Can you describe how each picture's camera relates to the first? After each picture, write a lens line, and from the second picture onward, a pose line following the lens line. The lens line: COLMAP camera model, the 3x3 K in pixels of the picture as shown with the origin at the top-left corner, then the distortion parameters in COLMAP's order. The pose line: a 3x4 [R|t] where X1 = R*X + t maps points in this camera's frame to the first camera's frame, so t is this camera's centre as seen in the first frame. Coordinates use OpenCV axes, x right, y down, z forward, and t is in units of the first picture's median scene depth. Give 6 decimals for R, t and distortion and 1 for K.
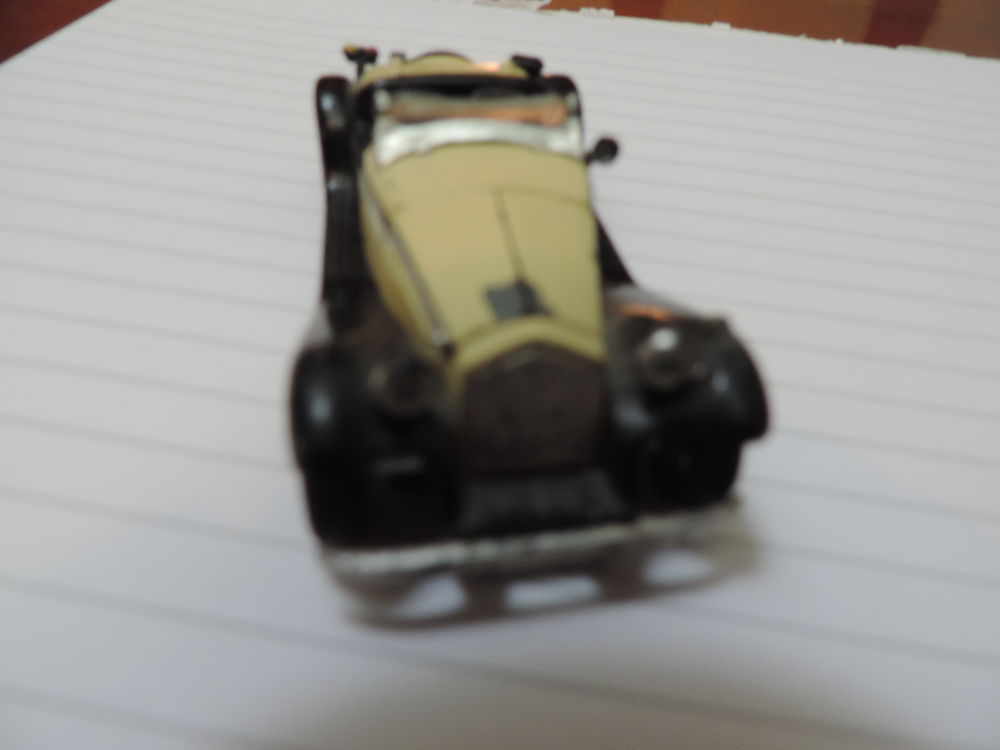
lens RADIAL K [[752.2, 0, 500.0], [0, 752.2, 375.0], [0, 0, 1]] dist [-0.050878, -0.005597]
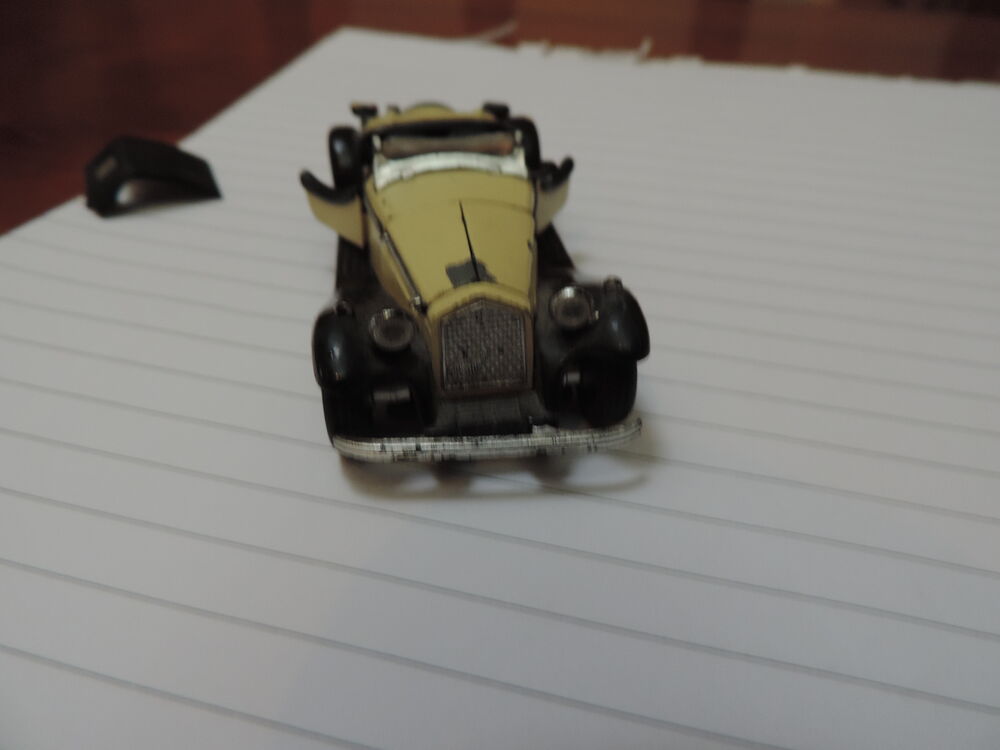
lens RADIAL K [[770.4, 0, 500.0], [0, 770.4, 375.0], [0, 0, 1]] dist [-0.061594, -0.004865]
pose [[0.998786, -0.036530, -0.033052, 0.098808], [0.034422, 0.997467, -0.062254, 0.152793], [0.035242, 0.061040, 0.997513, -0.365190]]
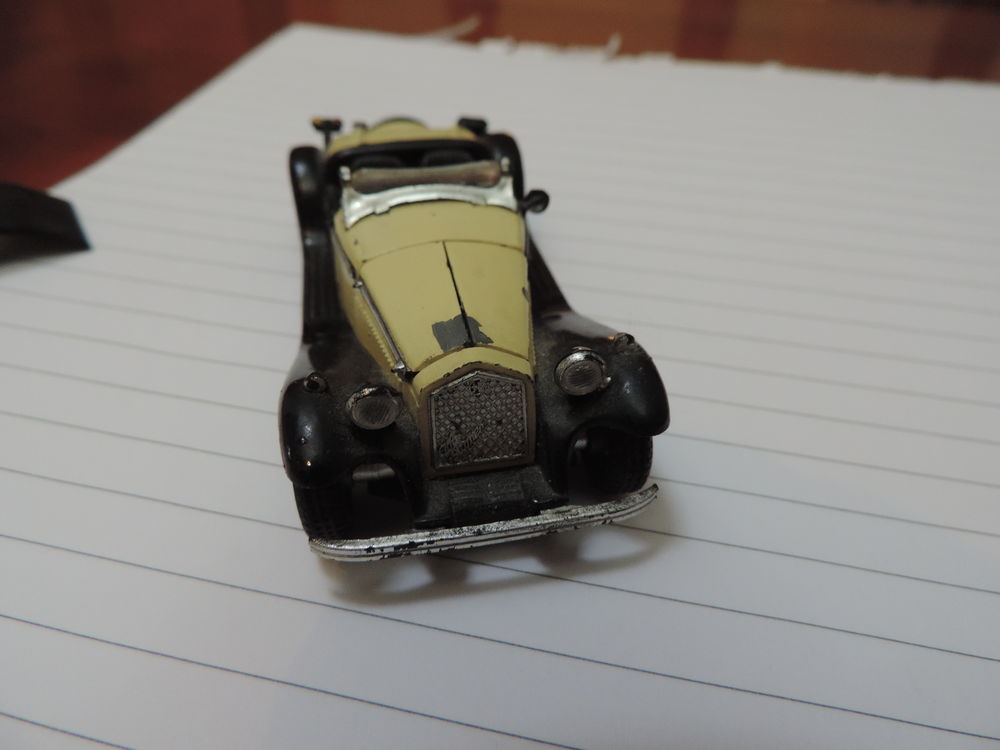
lens RADIAL K [[752.2, 0, 500.0], [0, 752.2, 375.0], [0, 0, 1]] dist [-0.050878, -0.005597]
pose [[0.997959, -0.061759, 0.016214, 0.051205], [0.062343, 0.997314, -0.038439, 0.017761], [-0.013796, 0.039371, 0.999129, -0.193511]]
